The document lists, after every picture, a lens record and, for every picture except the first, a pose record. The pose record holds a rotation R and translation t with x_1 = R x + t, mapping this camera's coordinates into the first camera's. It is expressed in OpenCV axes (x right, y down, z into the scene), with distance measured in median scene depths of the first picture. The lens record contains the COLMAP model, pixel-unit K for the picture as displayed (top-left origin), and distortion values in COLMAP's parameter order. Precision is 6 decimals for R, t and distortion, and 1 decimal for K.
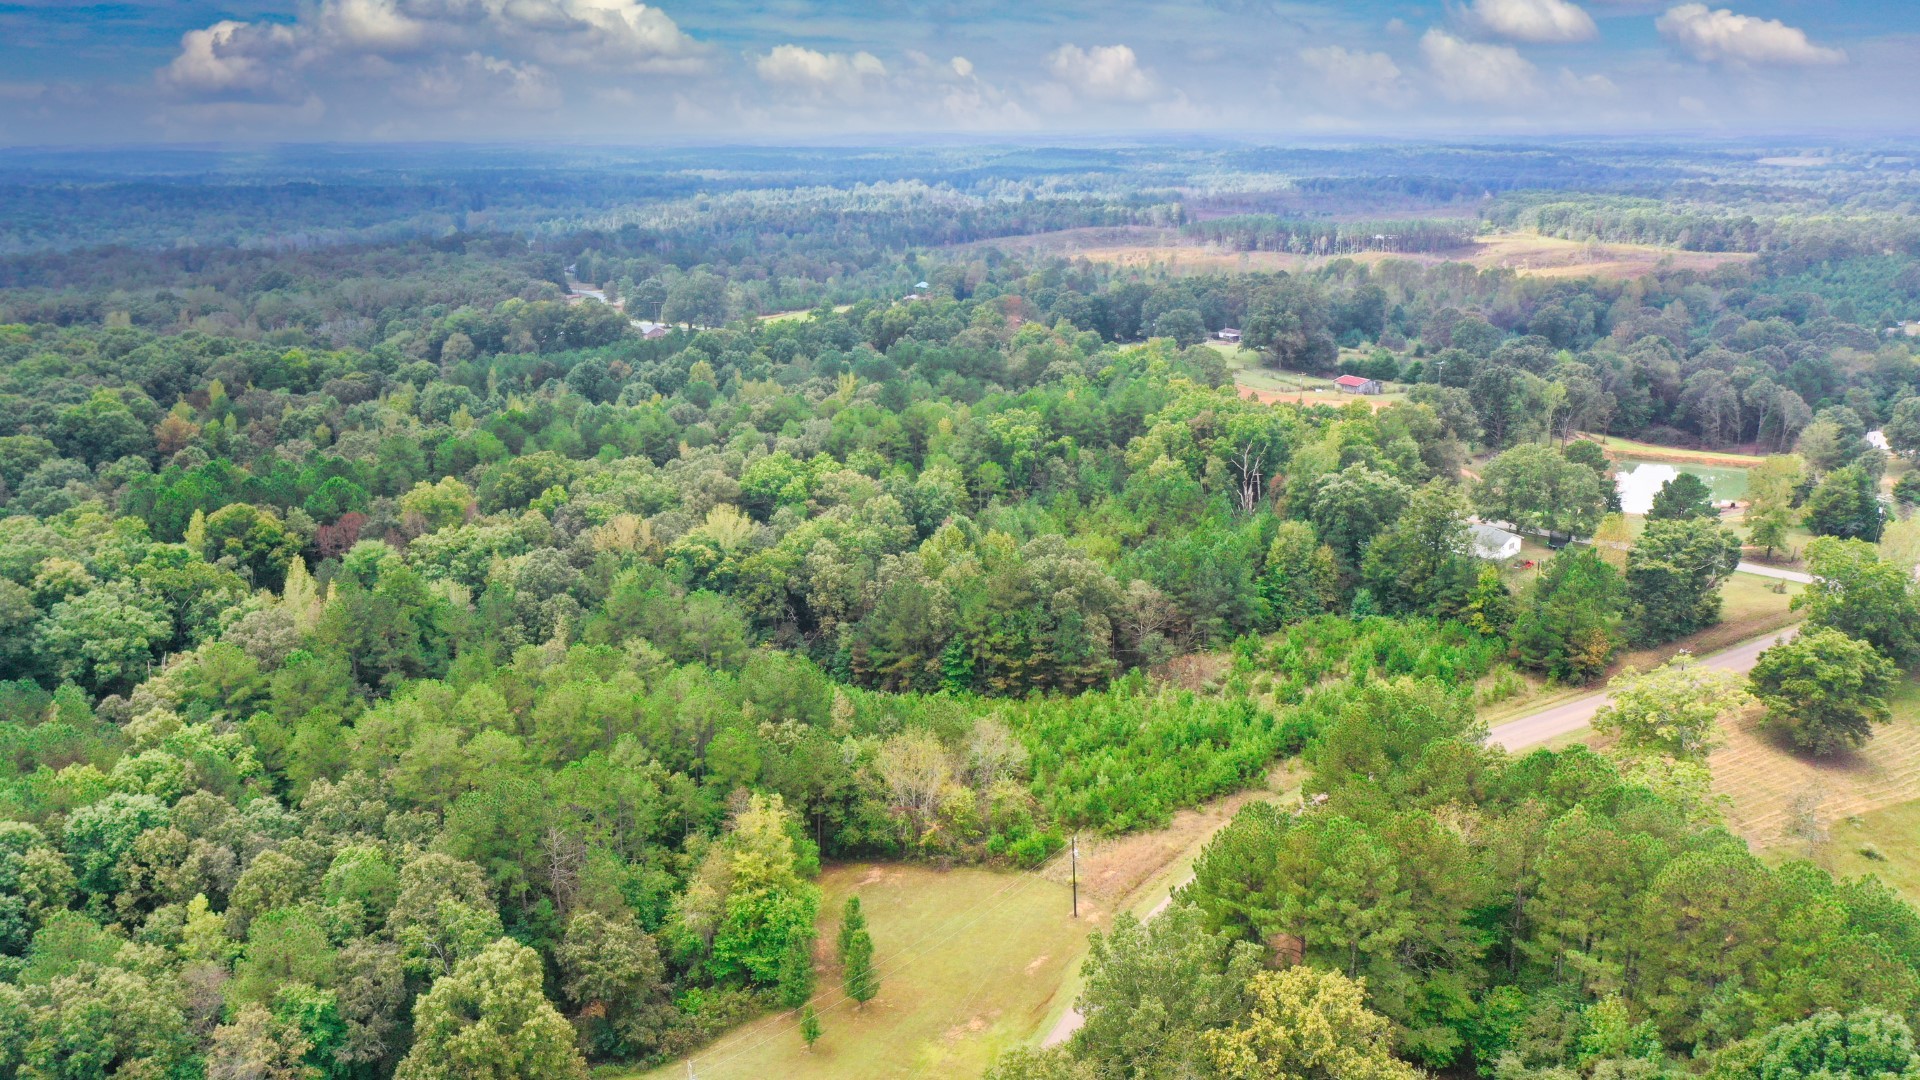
lens RADIAL K [[1514.9, 0, 967.3], [0, 1514.9, 540.1], [0, 0, 1]] dist [0.007782, -0.017794]
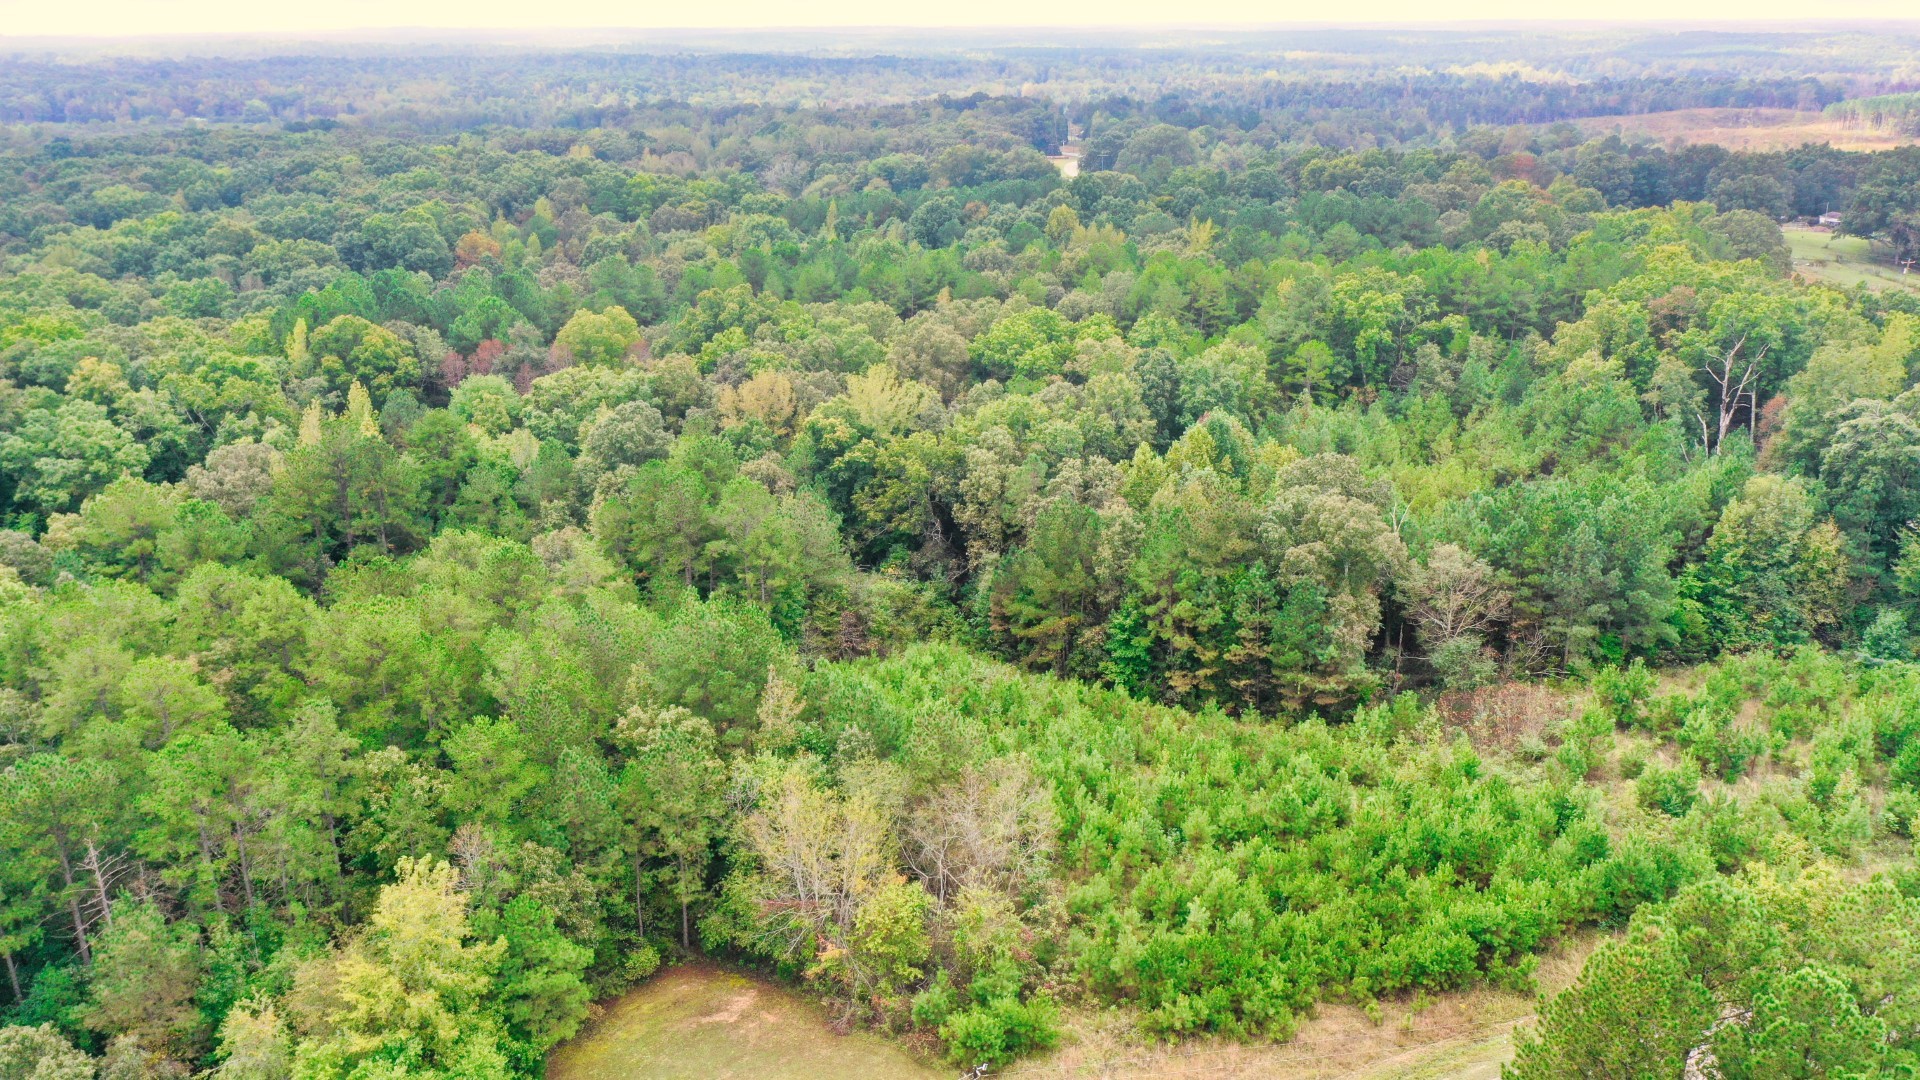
lens RADIAL K [[1514.9, 0, 964.1], [0, 1514.9, 541.1], [0, 0, 1]] dist [0.007782, -0.017794]
pose [[0.926872, 0.123115, -0.354613, 0.137285], [-0.099155, 0.991432, 0.085041, -0.005945], [0.362044, -0.043660, 0.931138, 0.355229]]
